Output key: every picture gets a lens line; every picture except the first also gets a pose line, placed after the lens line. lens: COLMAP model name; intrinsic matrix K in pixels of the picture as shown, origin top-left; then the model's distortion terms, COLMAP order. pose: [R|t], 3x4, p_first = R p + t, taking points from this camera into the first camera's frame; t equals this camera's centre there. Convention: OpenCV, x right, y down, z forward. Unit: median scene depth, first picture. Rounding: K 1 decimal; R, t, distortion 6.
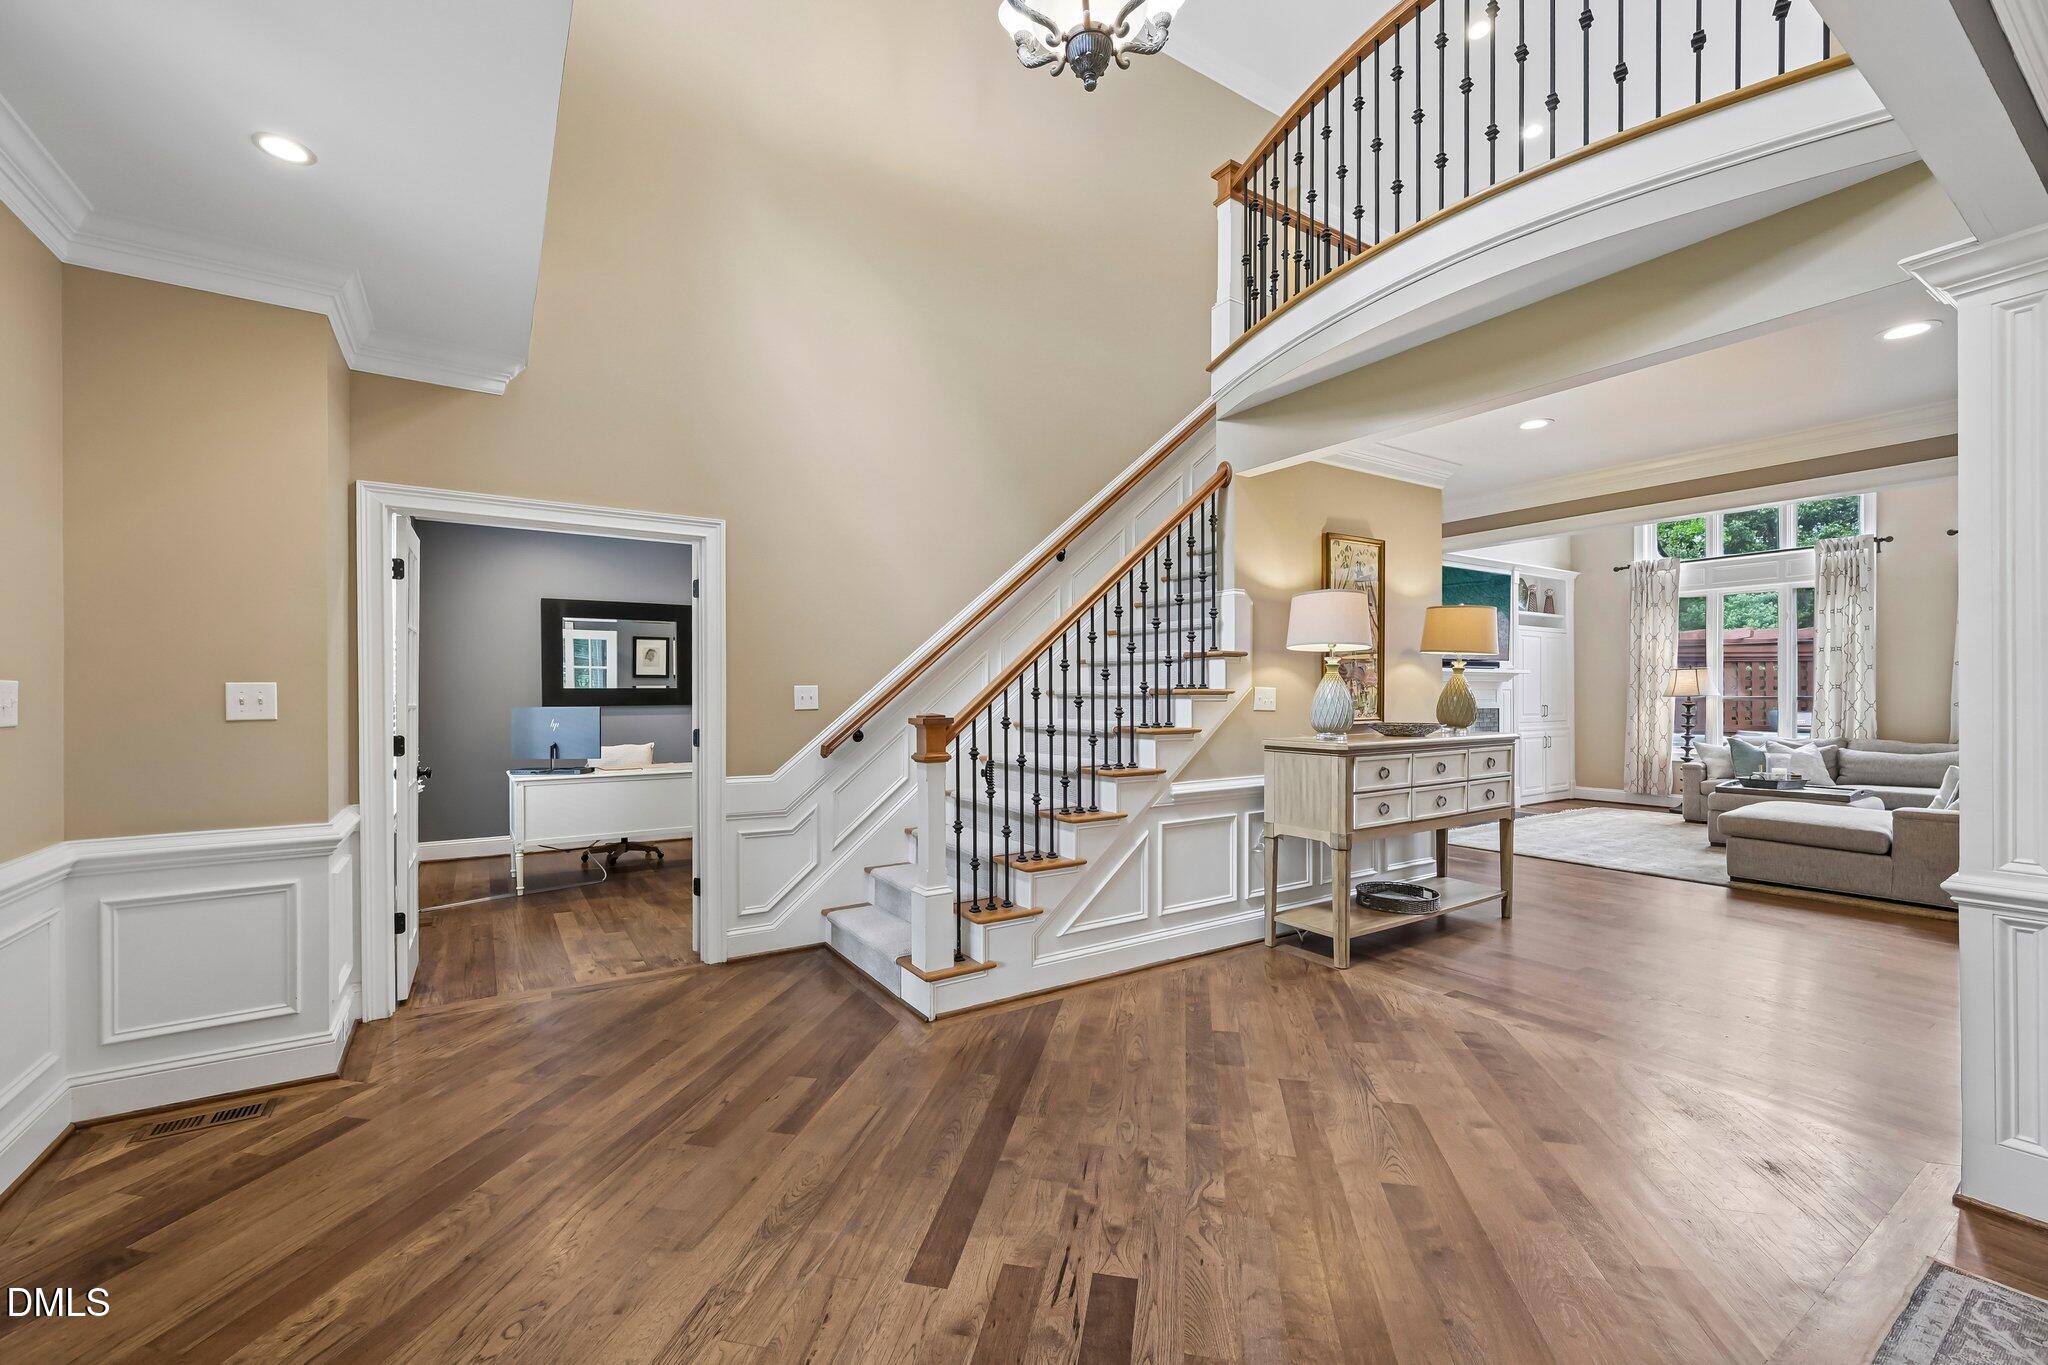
lens RADIAL K [[826.7, 0, 1019.8], [0, 826.7, 698.5], [0, 0, 1]] dist [-0.001688, 0.000323]
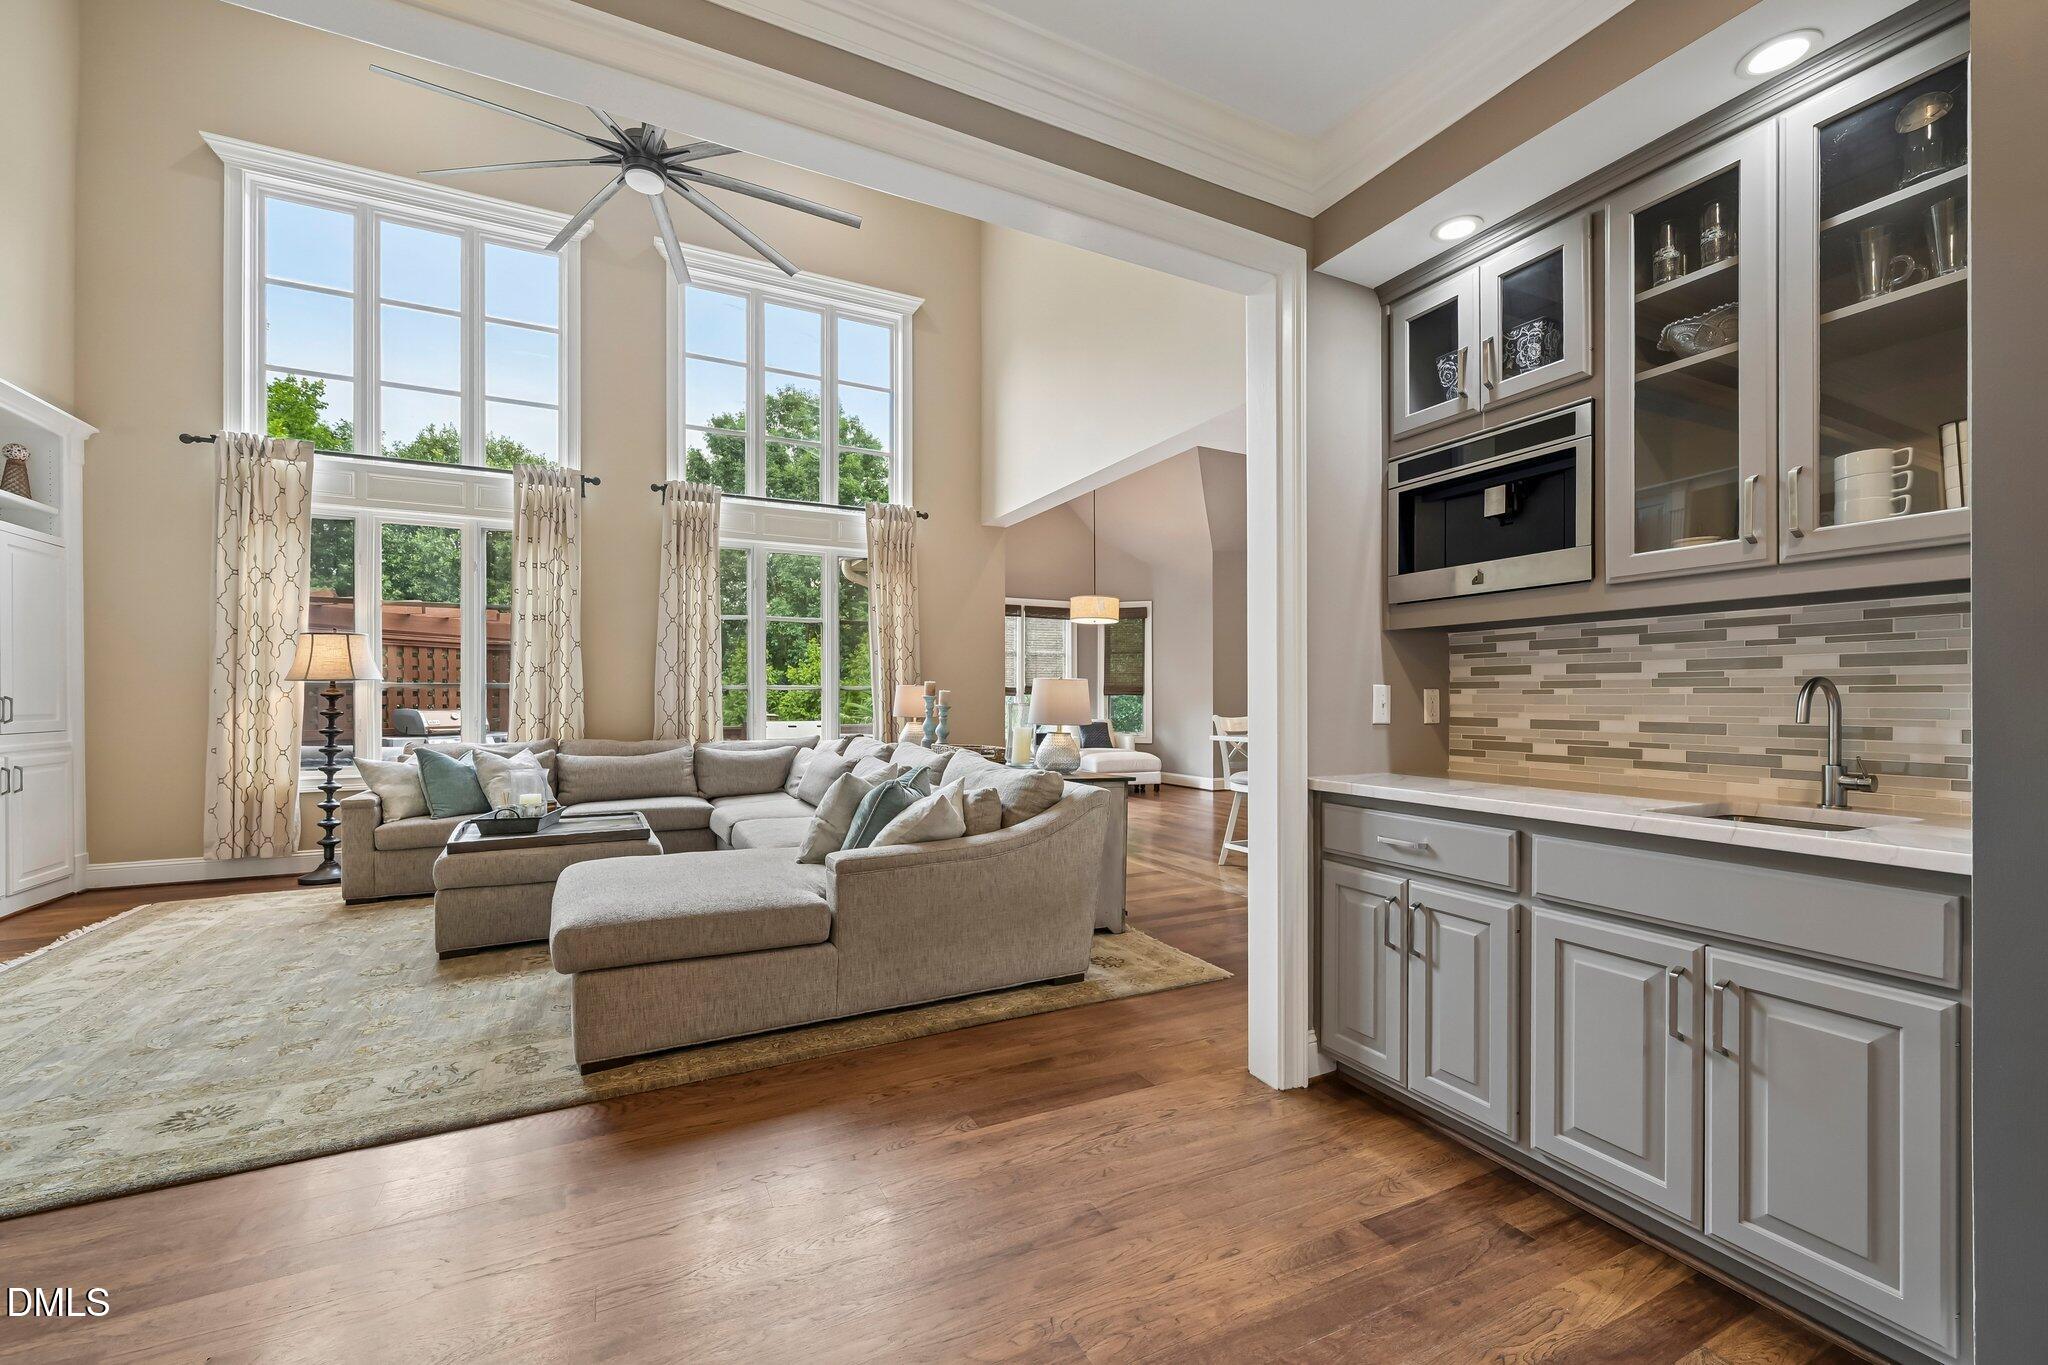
lens RADIAL K [[826.7, 0, 1019.8], [0, 826.7, 698.5], [0, 0, 1]] dist [-0.001688, 0.000323]
pose [[0.110051, 0.003116, 0.993921, 0.315020], [0.005102, 0.999980, -0.003700, 0.016235], [-0.993913, 0.005478, 0.110033, 0.505103]]
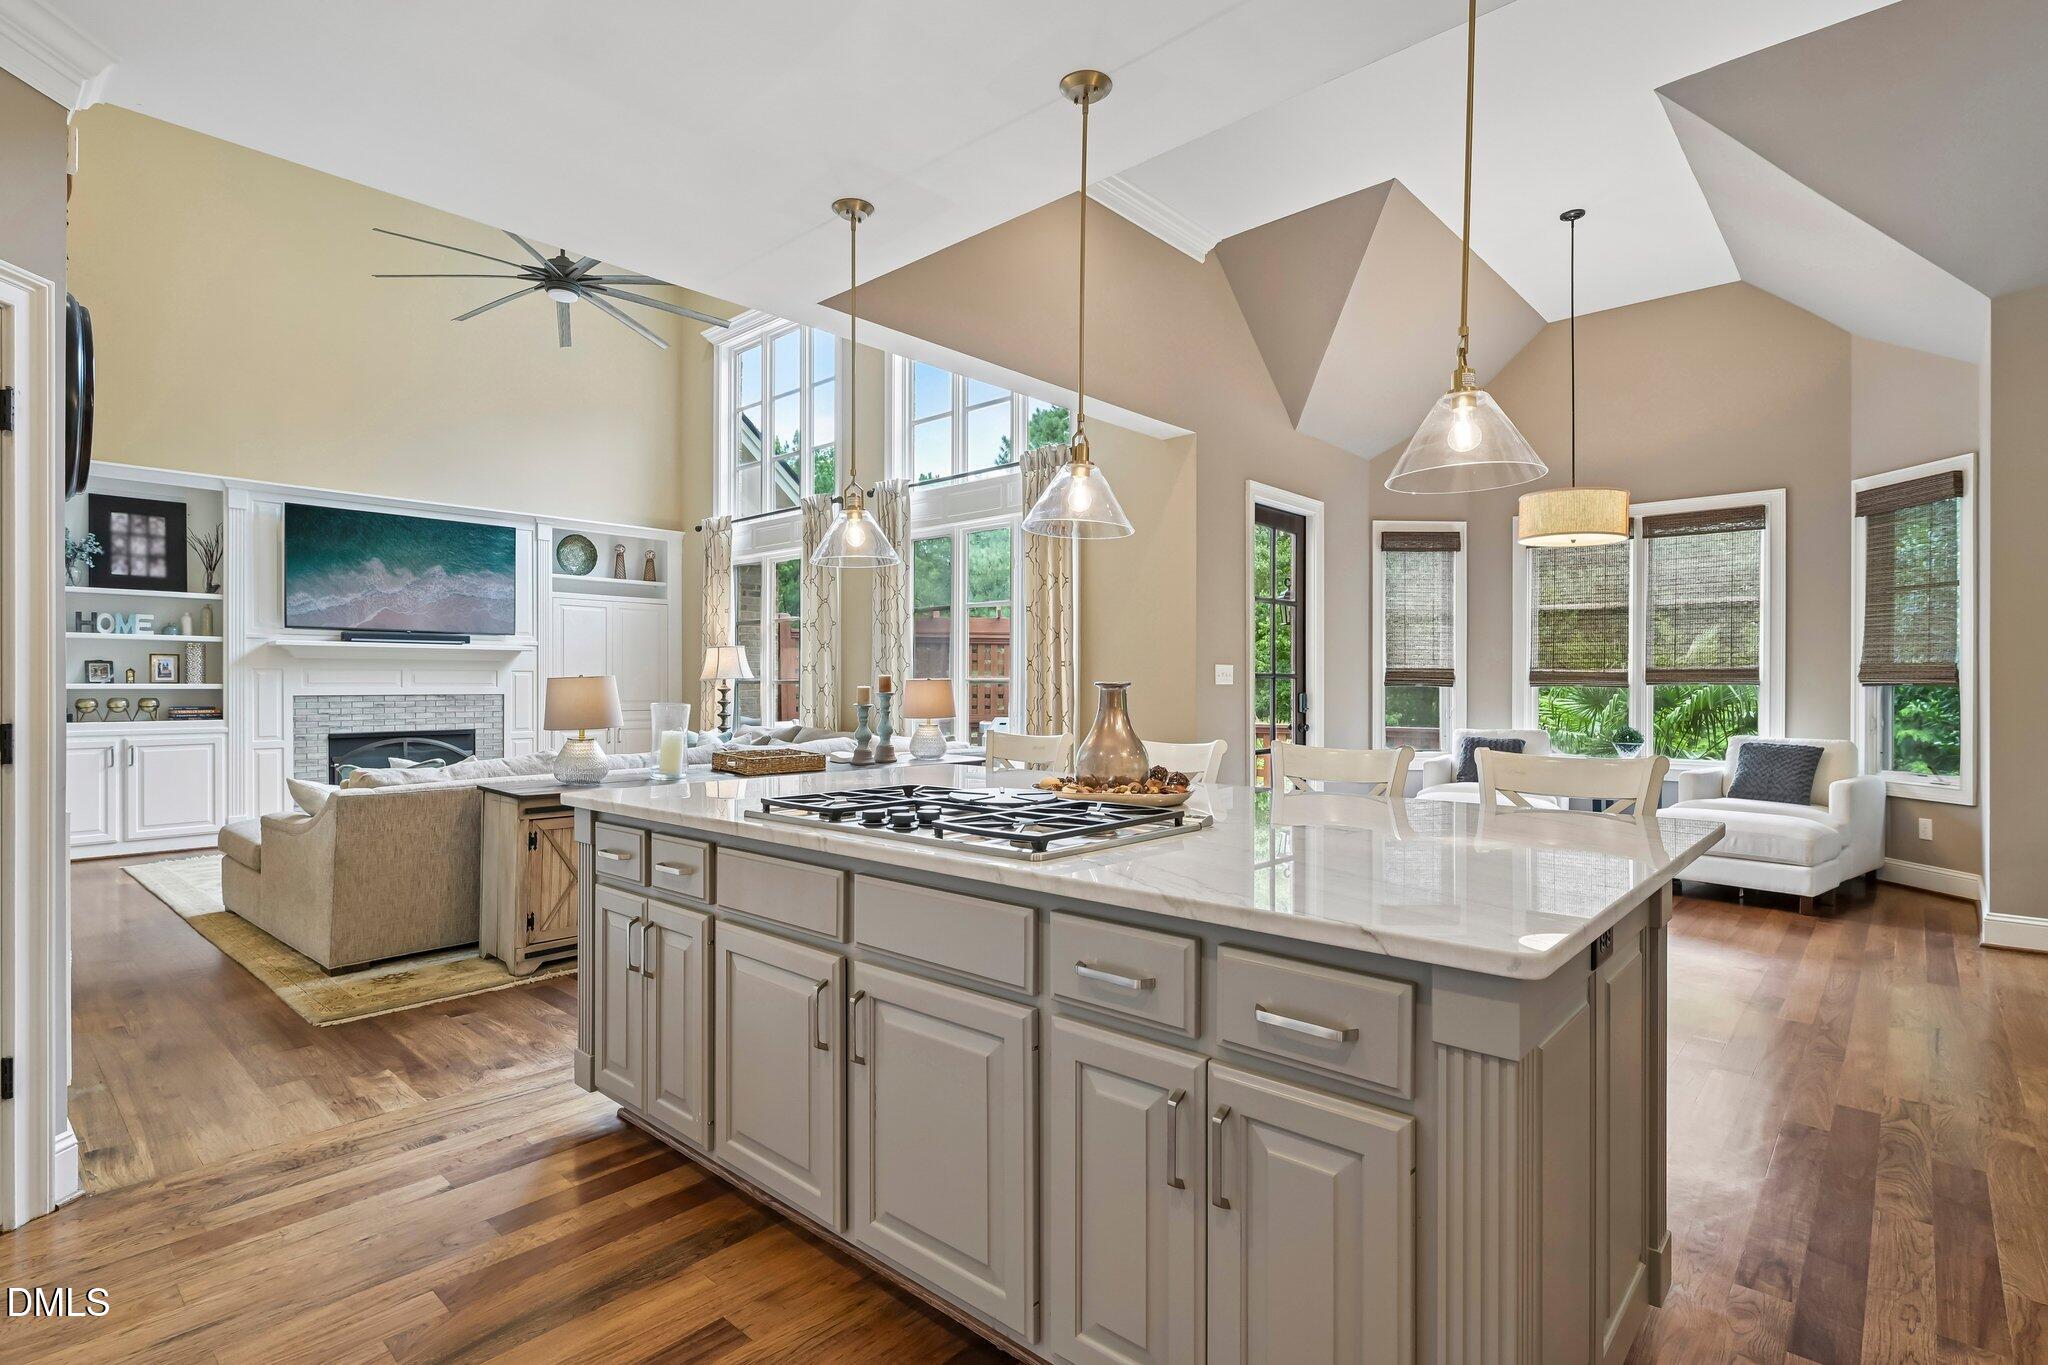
lens RADIAL K [[988.8, 0, 1023.3], [0, 988.8, 686.0], [0, 0, 1]] dist [-0.000426, 0.000101]
pose [[0.965782, 0.001270, 0.259353, 0.945267], [-0.000221, 0.999992, -0.004074, 0.008811], [-0.259356, 0.003877, 0.965774, -0.066570]]
